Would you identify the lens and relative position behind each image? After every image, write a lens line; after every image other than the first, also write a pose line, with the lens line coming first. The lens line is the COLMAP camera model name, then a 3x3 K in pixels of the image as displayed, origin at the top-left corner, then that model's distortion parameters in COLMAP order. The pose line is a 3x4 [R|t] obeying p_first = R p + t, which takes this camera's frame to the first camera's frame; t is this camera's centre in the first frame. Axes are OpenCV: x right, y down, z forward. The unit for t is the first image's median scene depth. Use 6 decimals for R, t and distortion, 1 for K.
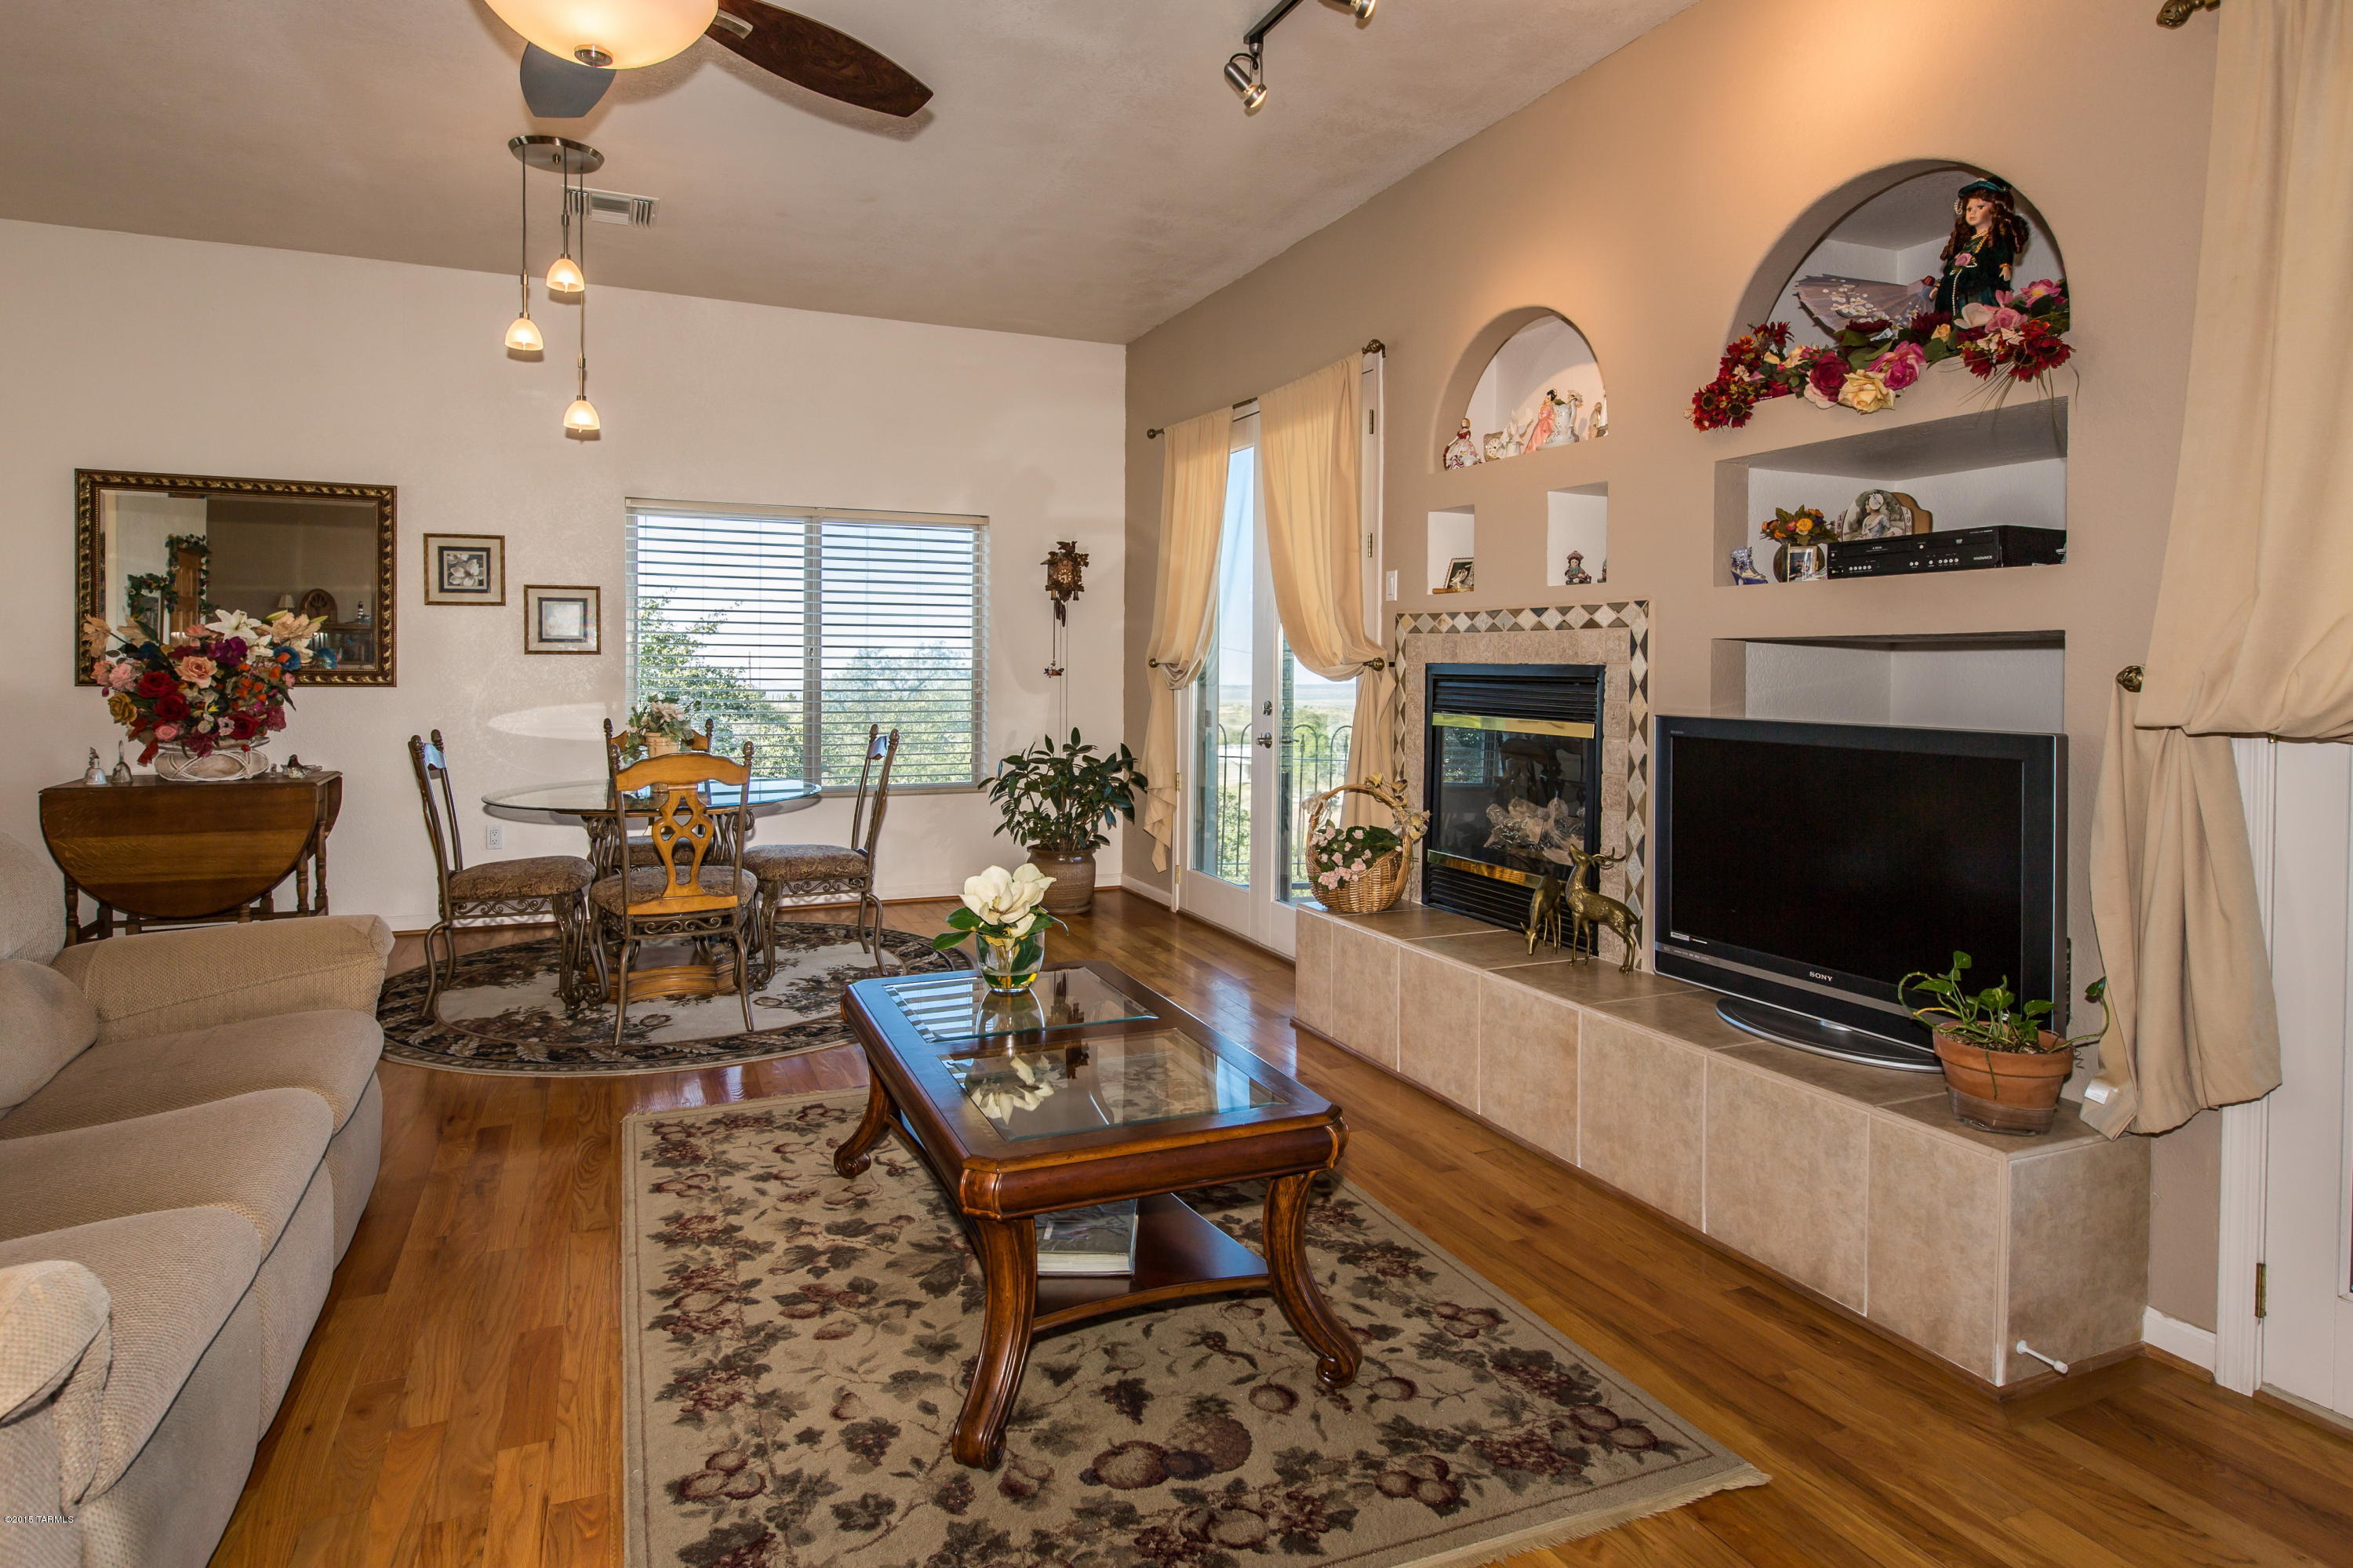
lens RADIAL K [[1327.1, 0, 1176.2], [0, 1327.1, 676.8], [0, 0, 1]] dist [0.000736, 0.000529]
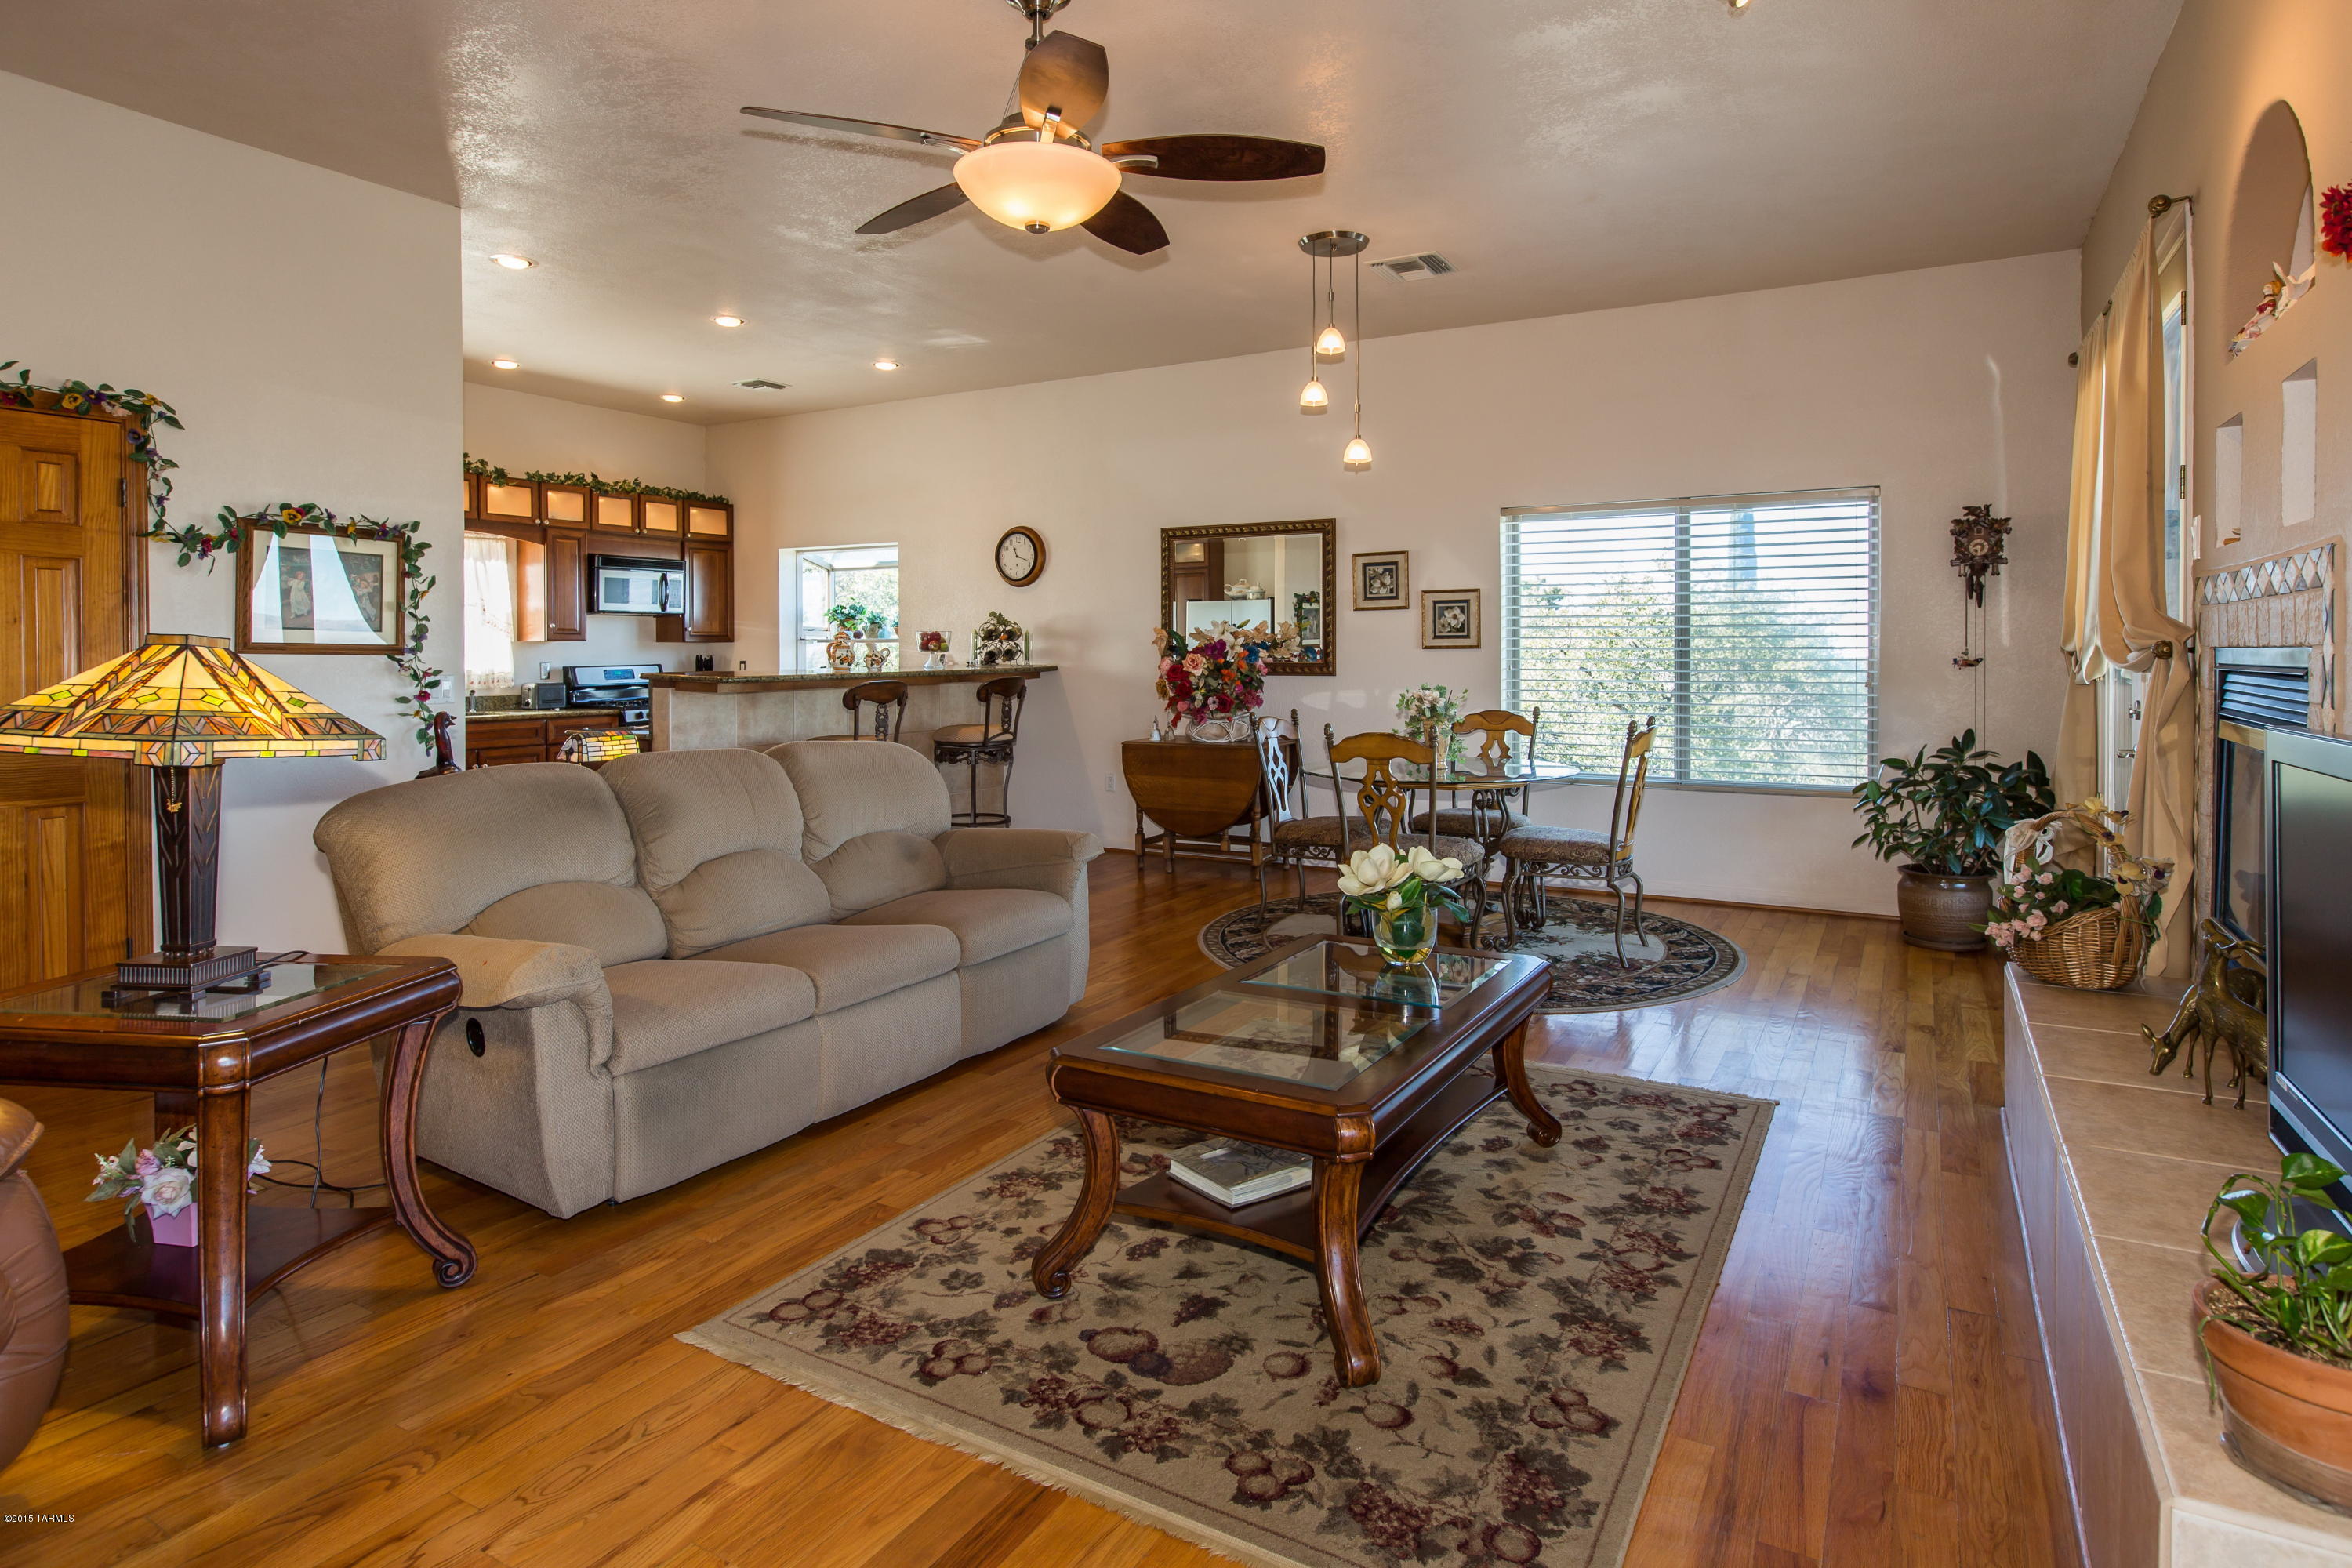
lens RADIAL K [[1313.5, 0, 1177.5], [0, 1313.5, 659.3], [0, 0, 1]] dist [0.001490, 0.000147]
pose [[0.594536, -0.005943, -0.804047, 0.755609], [0.000026, 0.999973, -0.007372, 0.002069], [0.804069, 0.004362, 0.594520, 0.287488]]
